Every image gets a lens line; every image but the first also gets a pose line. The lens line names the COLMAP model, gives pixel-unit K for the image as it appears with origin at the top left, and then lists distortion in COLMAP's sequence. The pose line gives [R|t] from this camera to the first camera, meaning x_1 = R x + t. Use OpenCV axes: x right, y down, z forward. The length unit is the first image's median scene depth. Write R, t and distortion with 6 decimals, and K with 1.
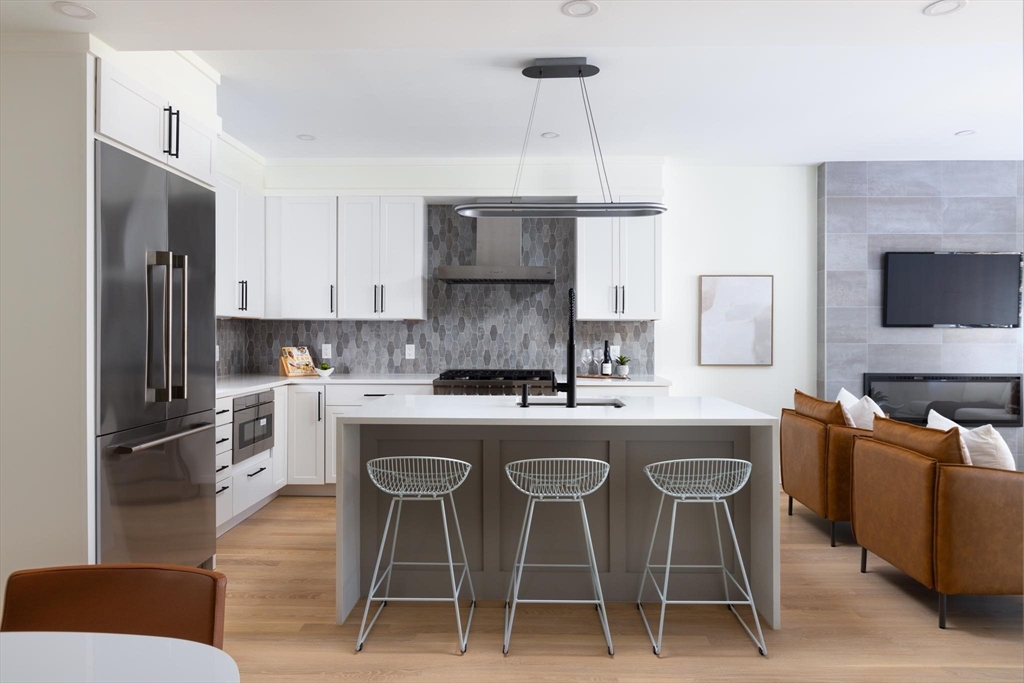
lens RADIAL K [[744.5, 0, 503.5], [0, 744.5, 329.2], [0, 0, 1]] dist [0.011366, -0.007174]
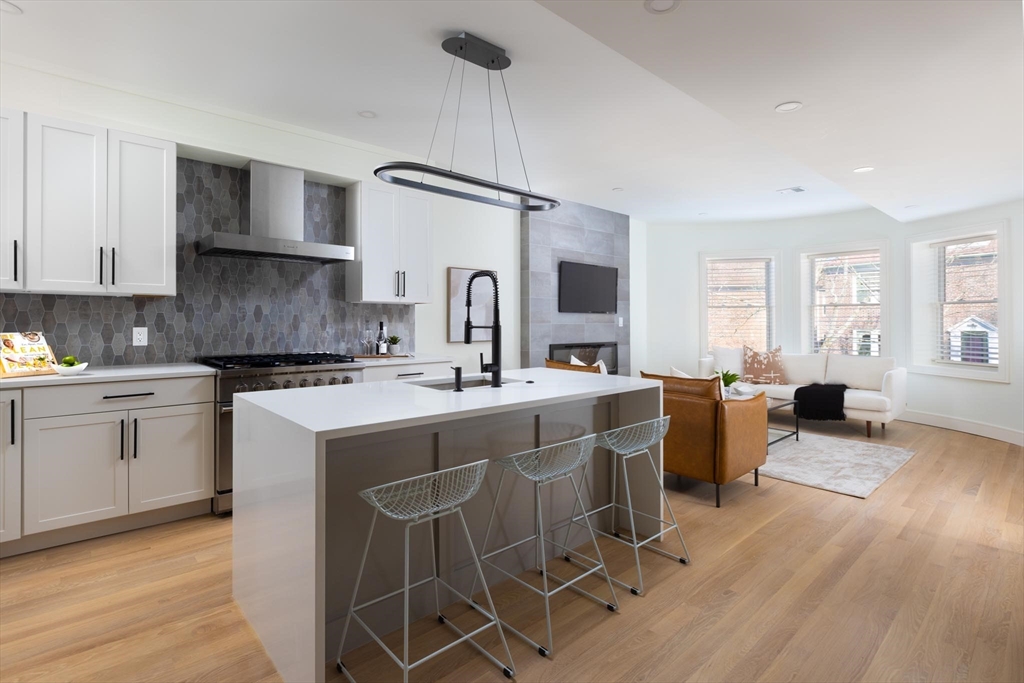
lens RADIAL K [[539.0, 0, 567.0], [0, 539.0, 317.6], [0, 0, 1]] dist [0.000202, 0.001892]
pose [[0.655270, 0.005454, 0.755375, -0.270977], [-0.008369, 0.999965, 0.000039, 0.006705], [-0.755349, -0.006347, 0.655292, 0.299571]]
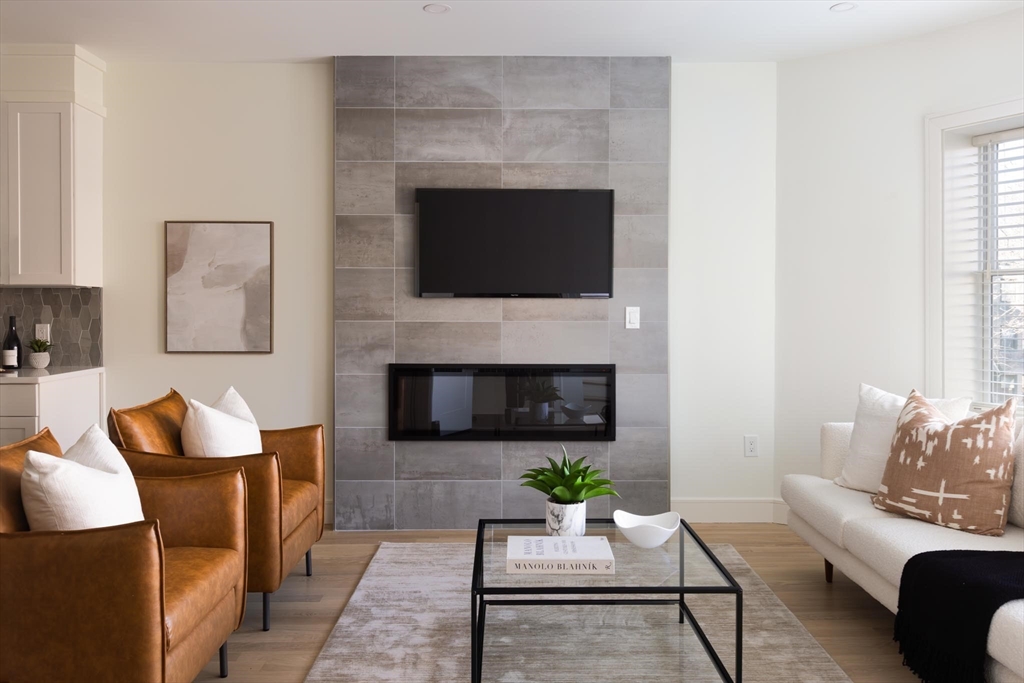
lens RADIAL K [[924.1, 0, 536.5], [0, 924.1, 318.8], [0, 0, 1]] dist [0.027270, 0.009480]
pose [[0.999580, 0.001316, 0.028954, 0.594076], [-0.001672, 0.999923, 0.012294, 0.006417], [-0.028936, -0.012338, 0.999505, 0.139889]]
